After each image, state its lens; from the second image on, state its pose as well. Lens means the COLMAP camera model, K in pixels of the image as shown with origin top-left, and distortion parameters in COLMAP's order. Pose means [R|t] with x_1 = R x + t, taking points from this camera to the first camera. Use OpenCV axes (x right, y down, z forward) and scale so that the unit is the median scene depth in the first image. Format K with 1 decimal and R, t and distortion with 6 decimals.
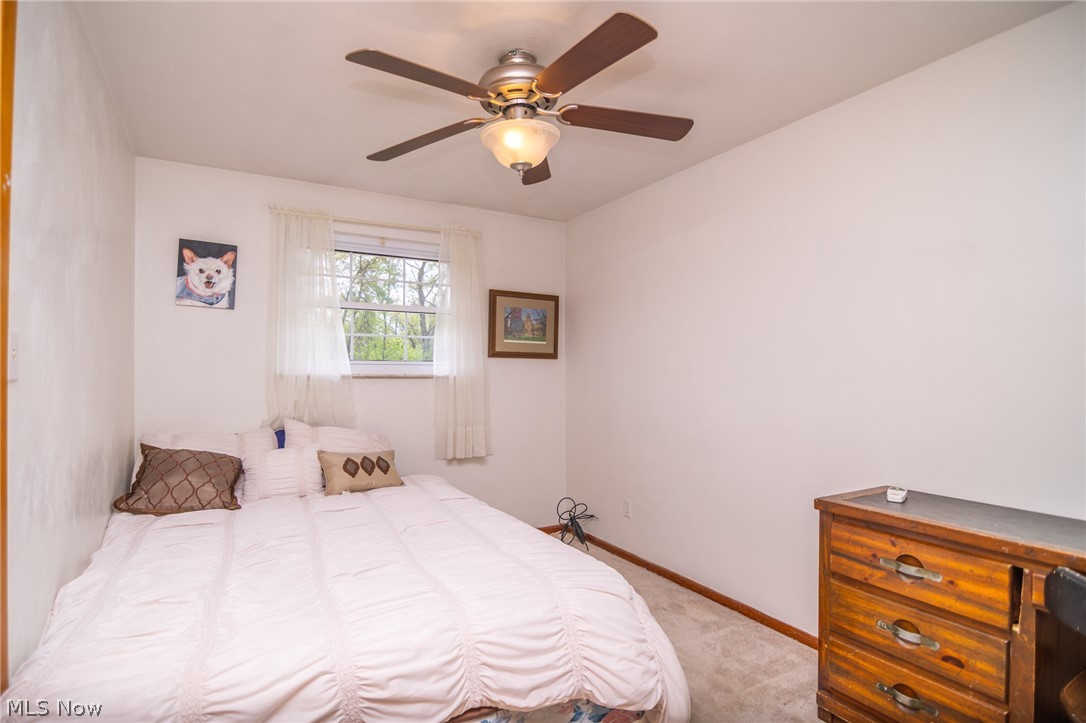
lens RADIAL K [[551.1, 0, 535.9], [0, 551.1, 367.1], [0, 0, 1]] dist [0.001101, -0.003691]
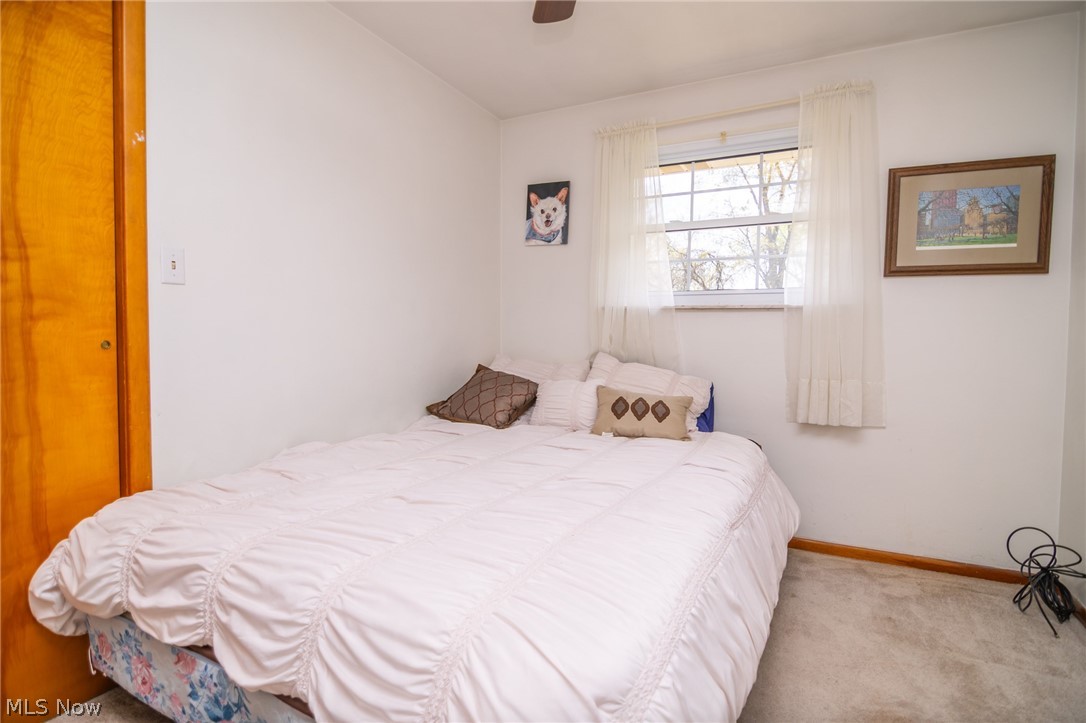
lens RADIAL K [[551.1, 0, 542.7], [0, 551.1, 358.2], [0, 0, 1]] dist [0.001101, -0.003691]
pose [[0.556275, 0.040601, -0.830006, 0.288195], [-0.000952, 0.998836, 0.048222, 0.057821], [0.830998, -0.026035, 0.555666, 0.386425]]
